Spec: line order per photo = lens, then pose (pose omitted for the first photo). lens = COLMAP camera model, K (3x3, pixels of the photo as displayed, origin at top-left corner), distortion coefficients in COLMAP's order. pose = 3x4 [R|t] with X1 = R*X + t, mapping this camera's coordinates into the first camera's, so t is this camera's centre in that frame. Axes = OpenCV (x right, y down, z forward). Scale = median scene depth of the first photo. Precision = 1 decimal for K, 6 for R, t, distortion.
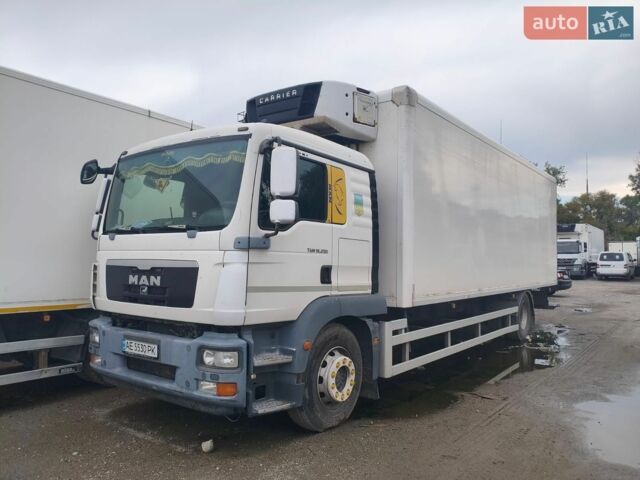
lens RADIAL K [[502.8, 0, 319.9], [0, 502.8, 239.1], [0, 0, 1]] dist [0.025918, -0.063495]
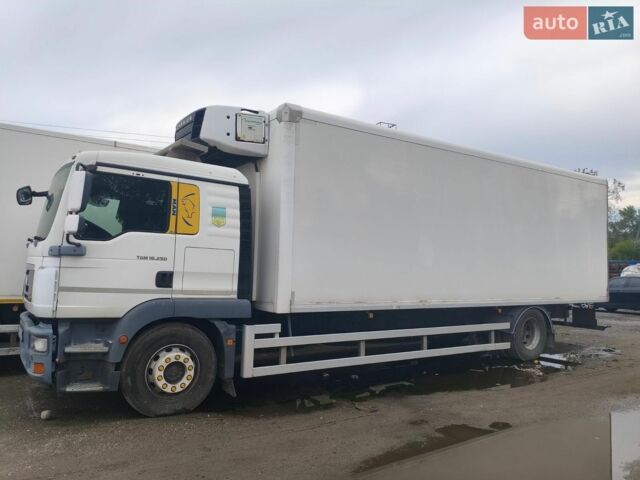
lens RADIAL K [[502.8, 0, 326.3], [0, 502.8, 237.6], [0, 0, 1]] dist [0.025918, -0.063495]
pose [[0.945255, -0.005487, -0.326287, 0.679253], [-0.002118, 0.999734, -0.022947, 0.001977], [0.326326, 0.022382, 0.944992, 0.040222]]
